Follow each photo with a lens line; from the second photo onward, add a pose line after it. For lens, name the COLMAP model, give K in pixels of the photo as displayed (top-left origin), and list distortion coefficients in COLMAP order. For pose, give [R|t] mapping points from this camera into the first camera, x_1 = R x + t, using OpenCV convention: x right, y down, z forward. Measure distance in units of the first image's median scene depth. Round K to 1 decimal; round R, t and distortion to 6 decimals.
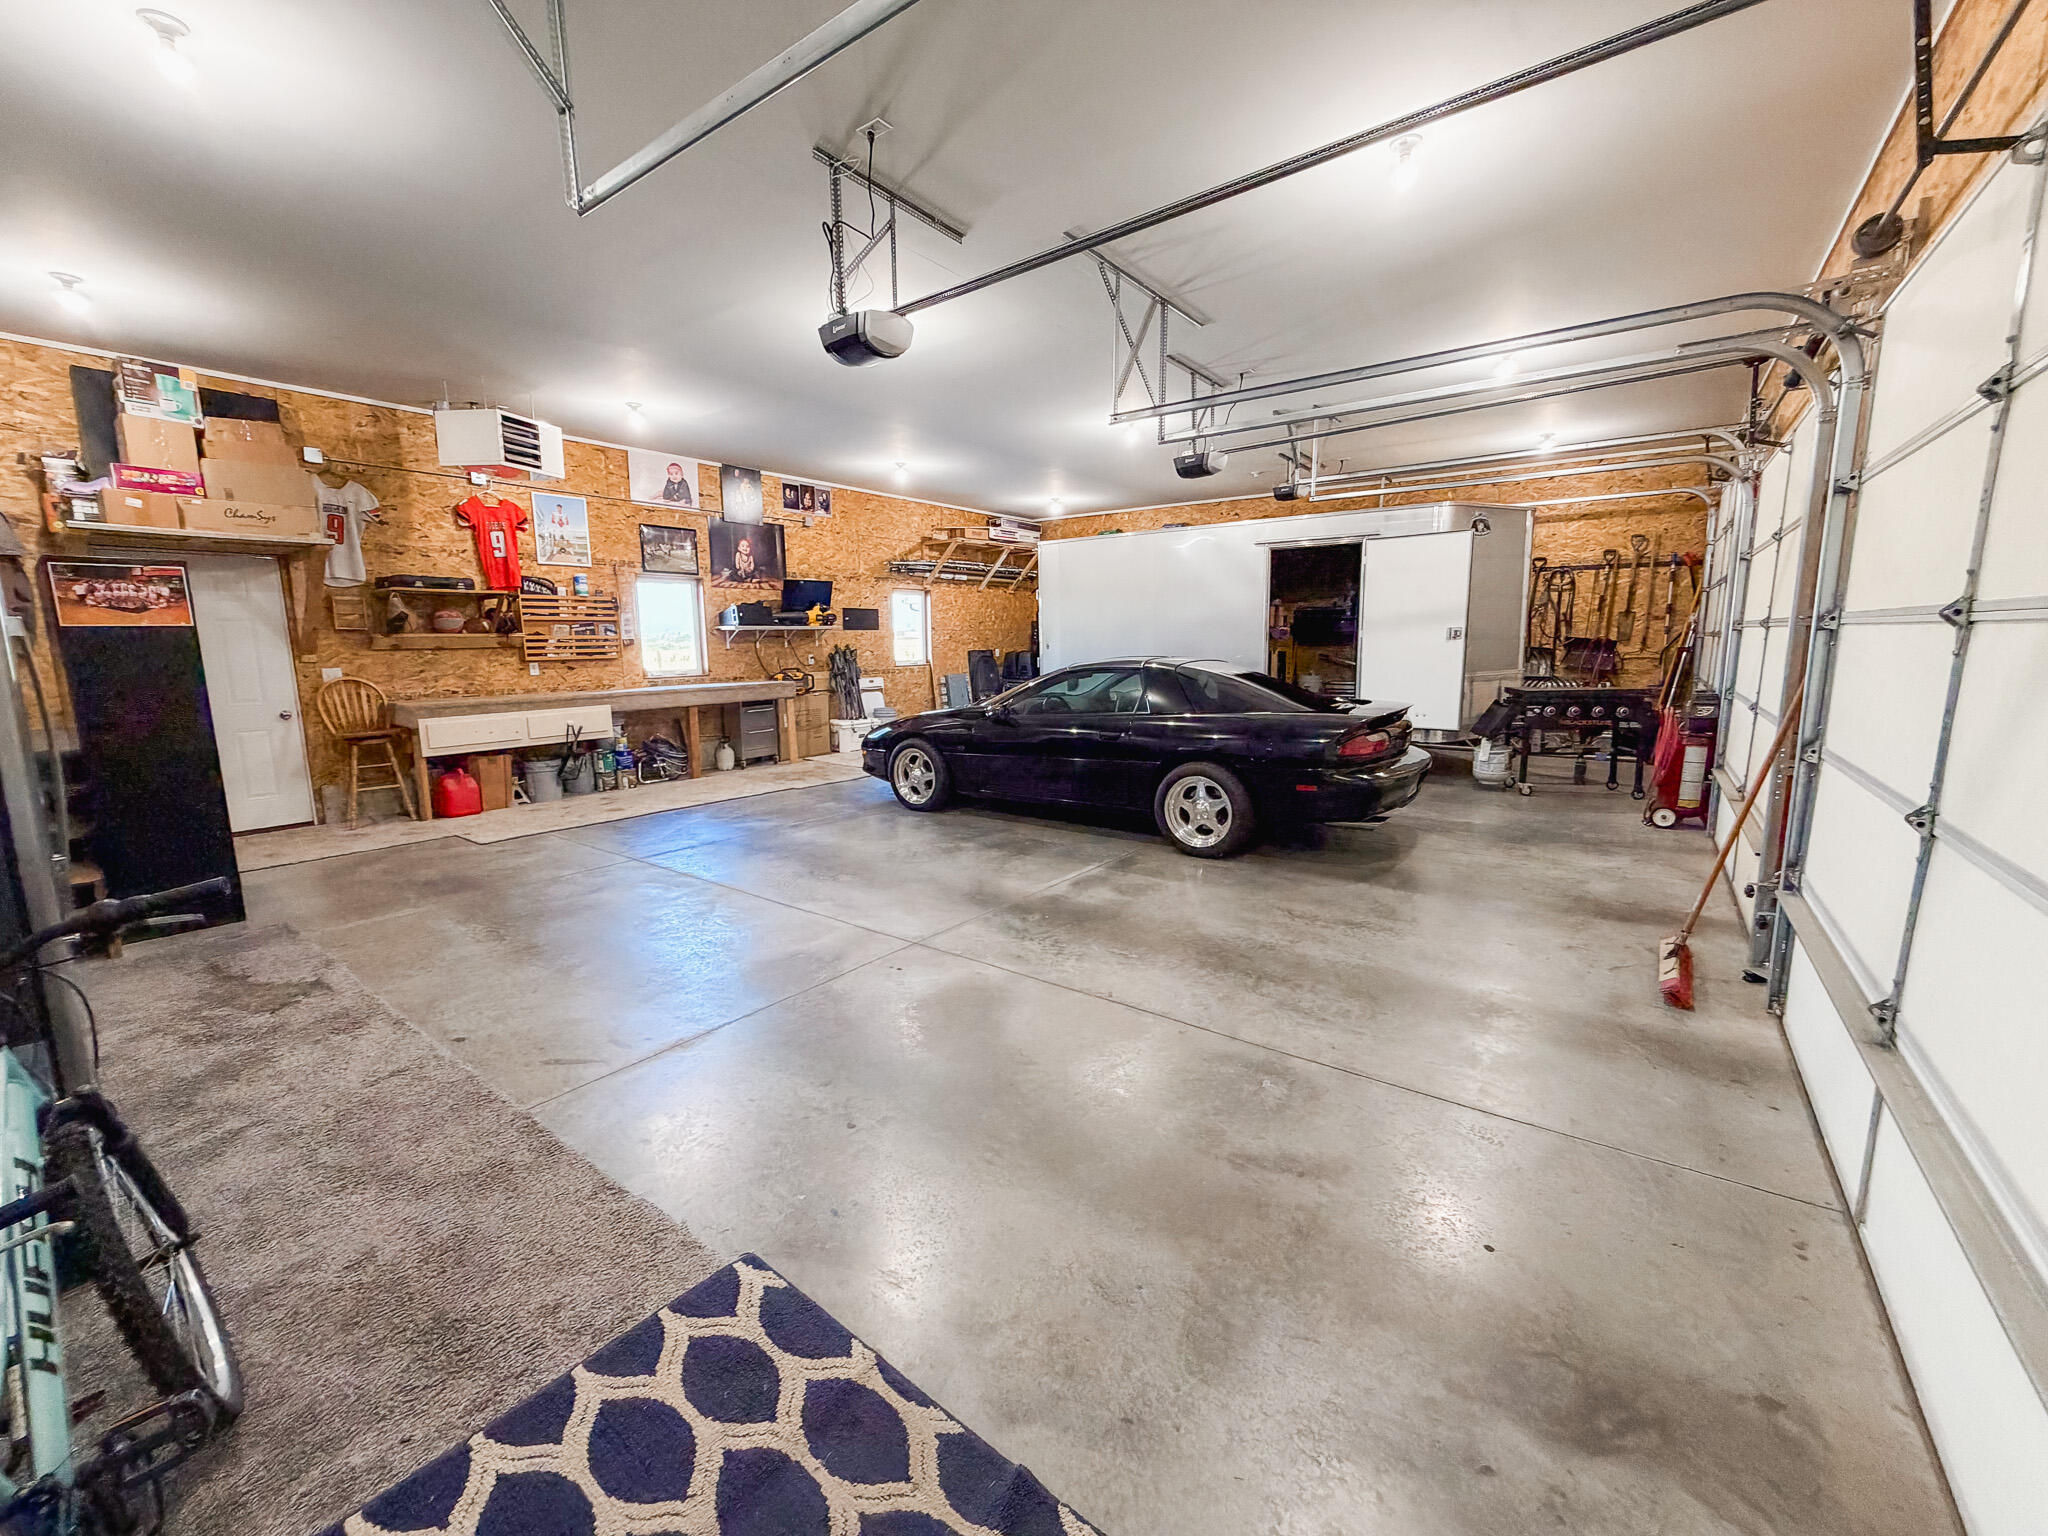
lens RADIAL K [[820.5, 0, 1009.3], [0, 820.5, 764.1], [0, 0, 1]] dist [0.000046, -0.000171]
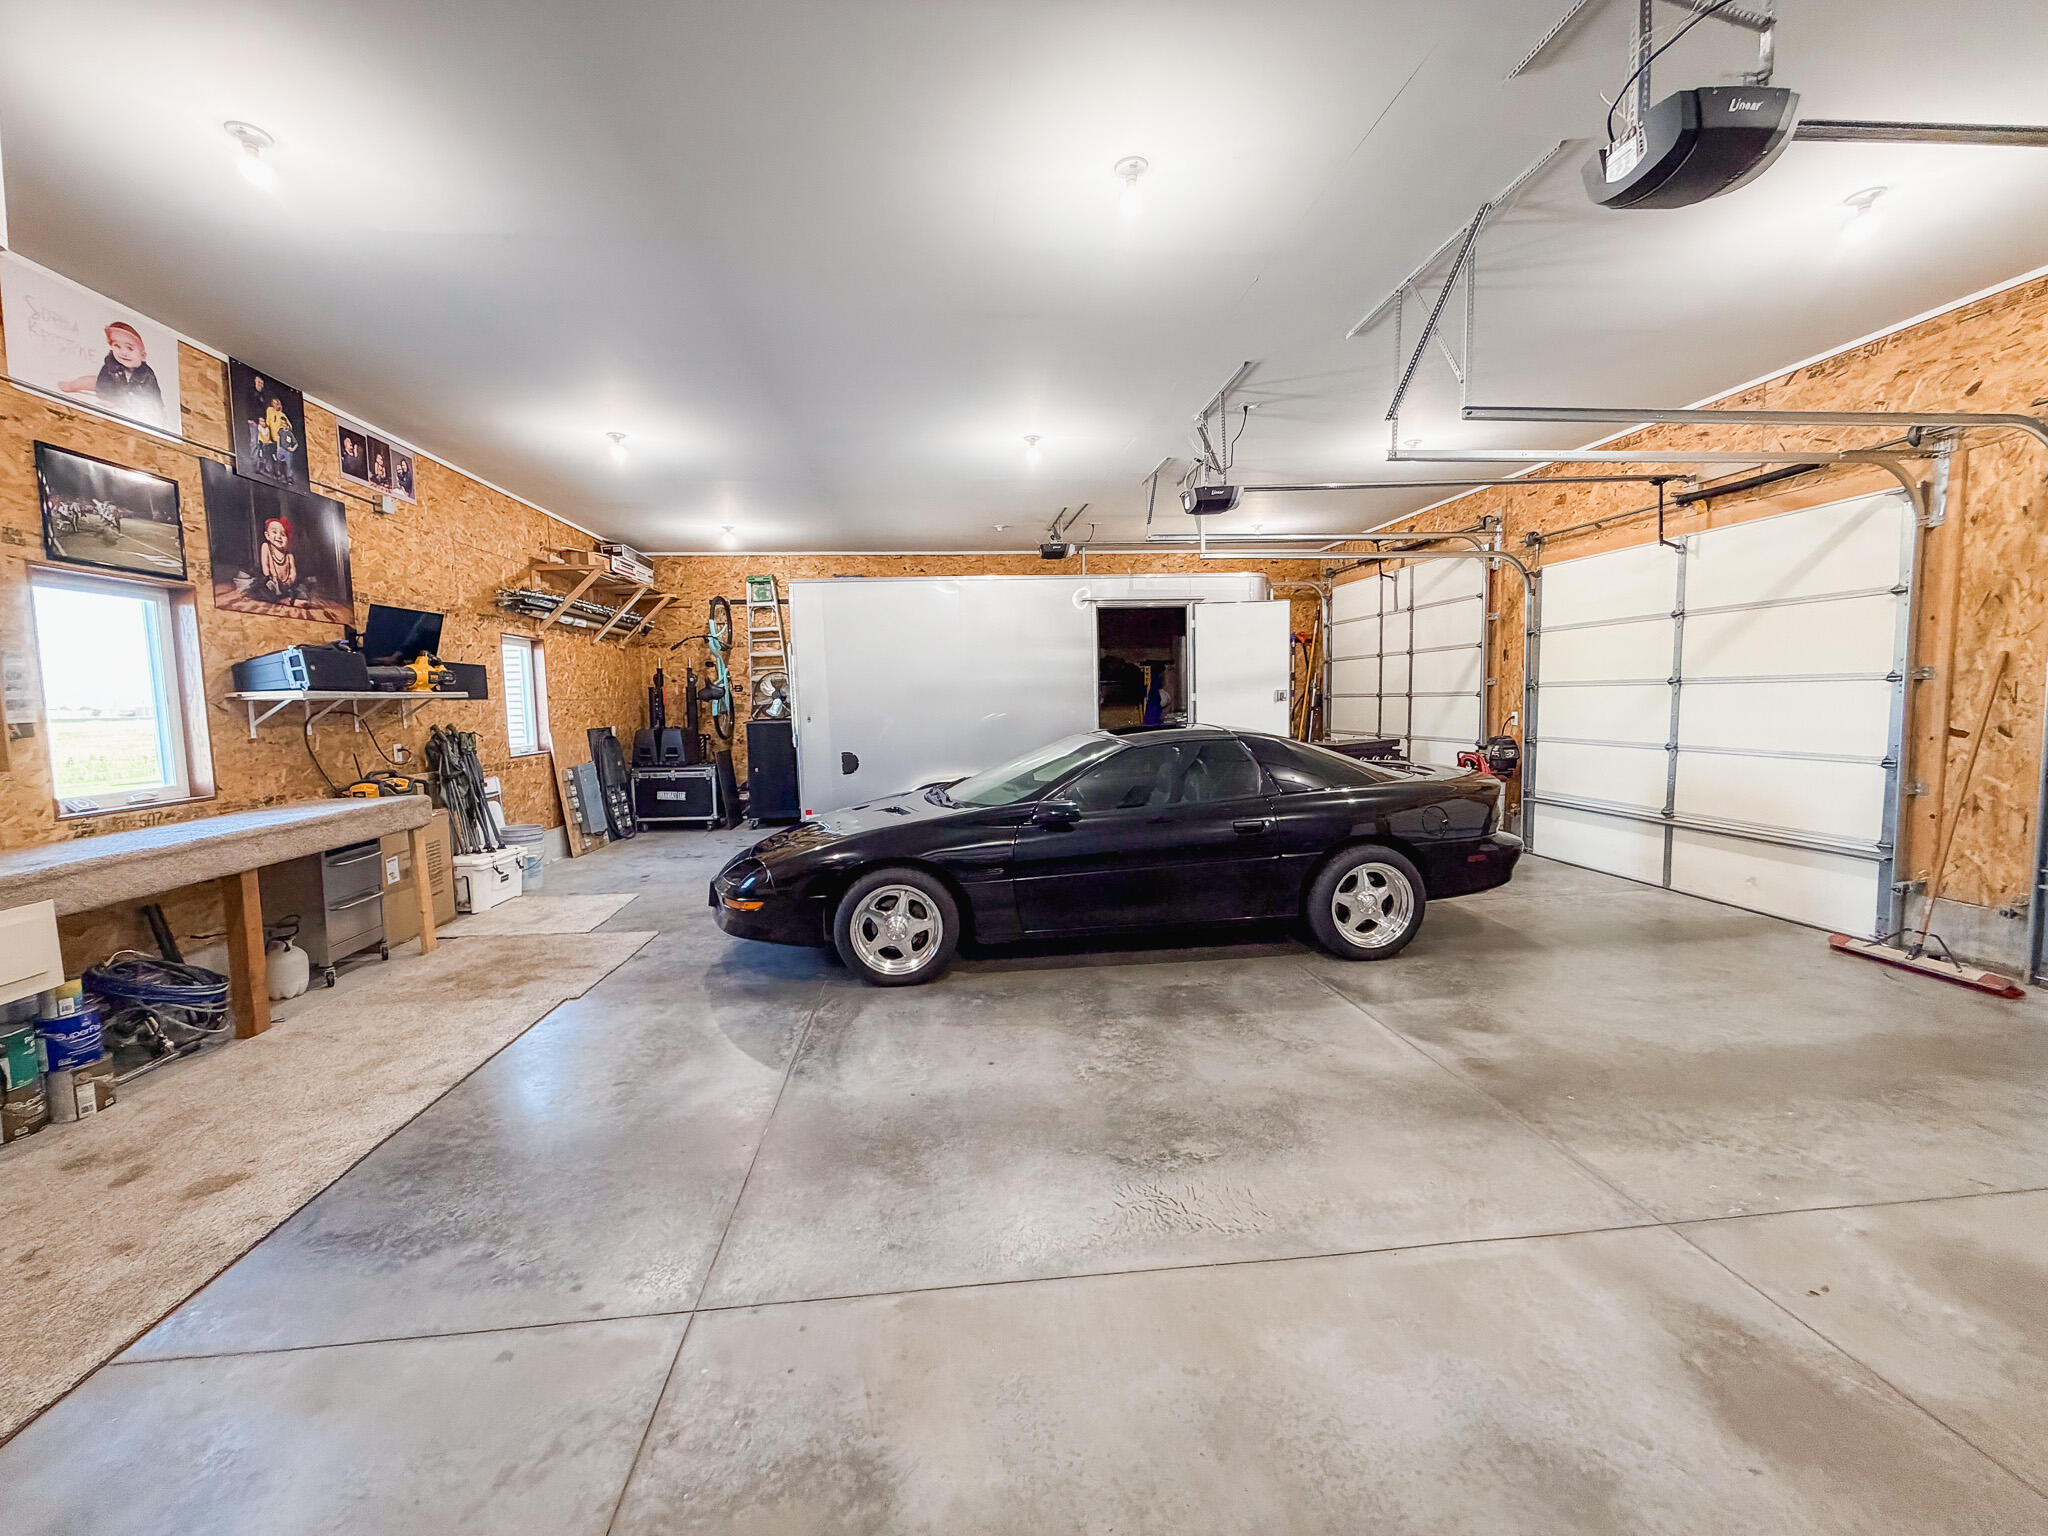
lens RADIAL K [[820.5, 0, 1015.4], [0, 820.5, 764.5], [0, 0, 1]] dist [0.000046, -0.000171]
pose [[0.733679, -0.062686, 0.676598, -0.357049], [0.120195, 0.992006, -0.038428, -0.057533], [-0.668781, 0.109517, 0.735349, 0.373588]]
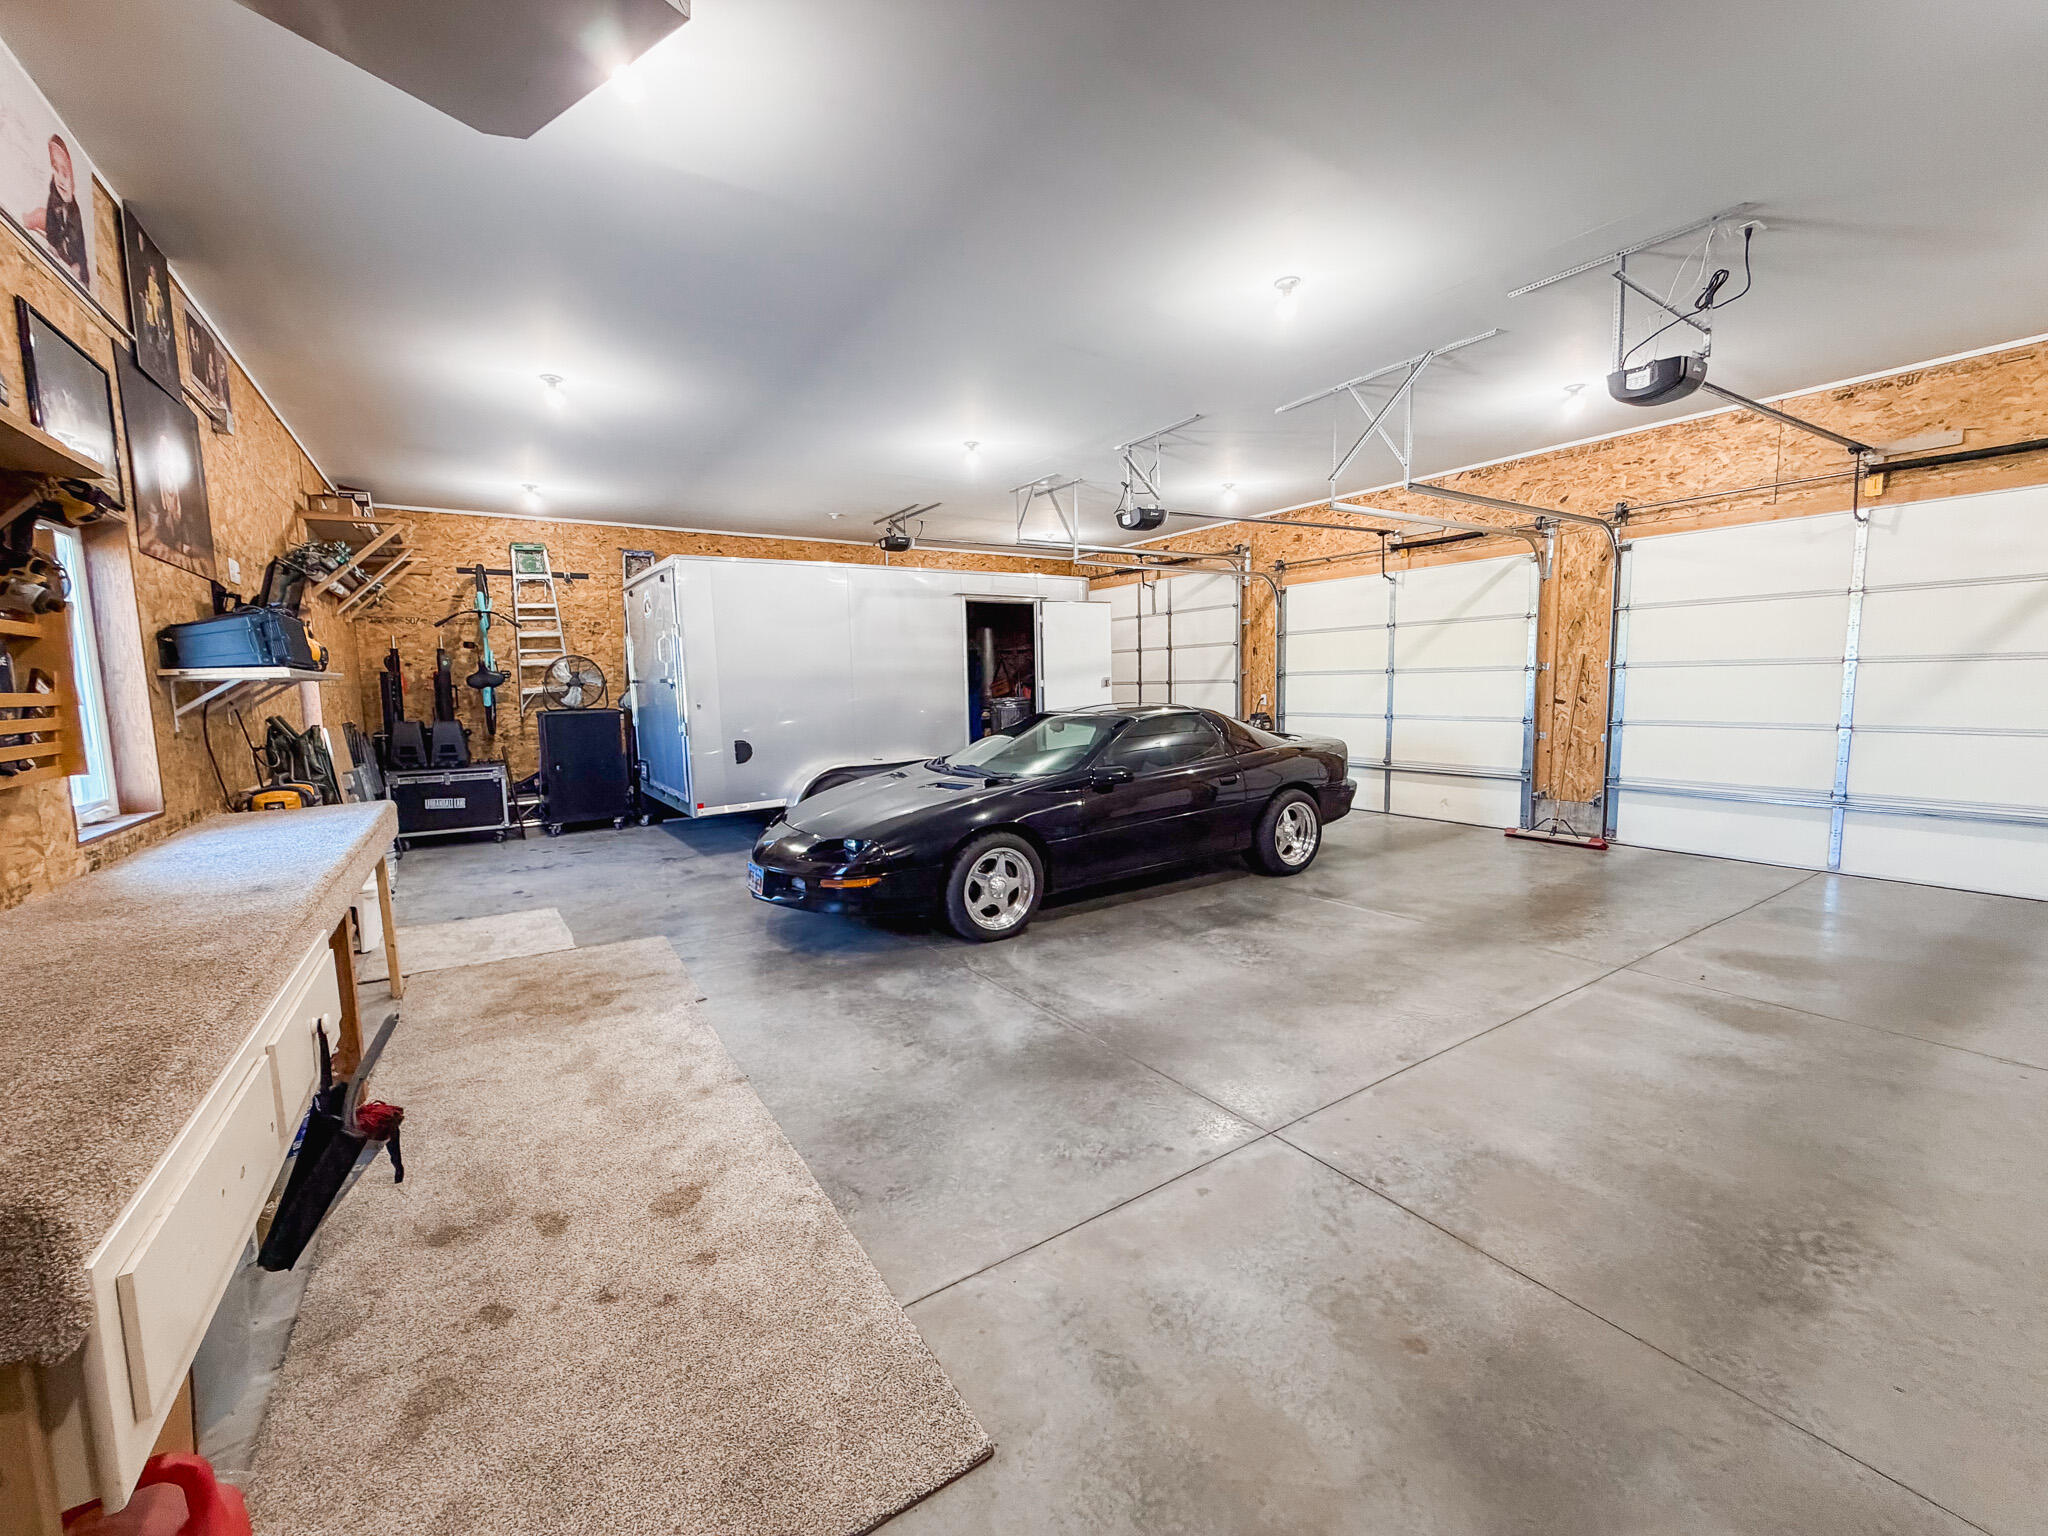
lens RADIAL K [[820.5, 0, 1016.8], [0, 820.5, 766.1], [0, 0, 1]] dist [0.000046, -0.000171]
pose [[0.338424, -0.096307, 0.936053, -0.575251], [0.164326, 0.985512, 0.041985, -0.087229], [-0.926535, 0.139609, 0.349346, 0.575674]]
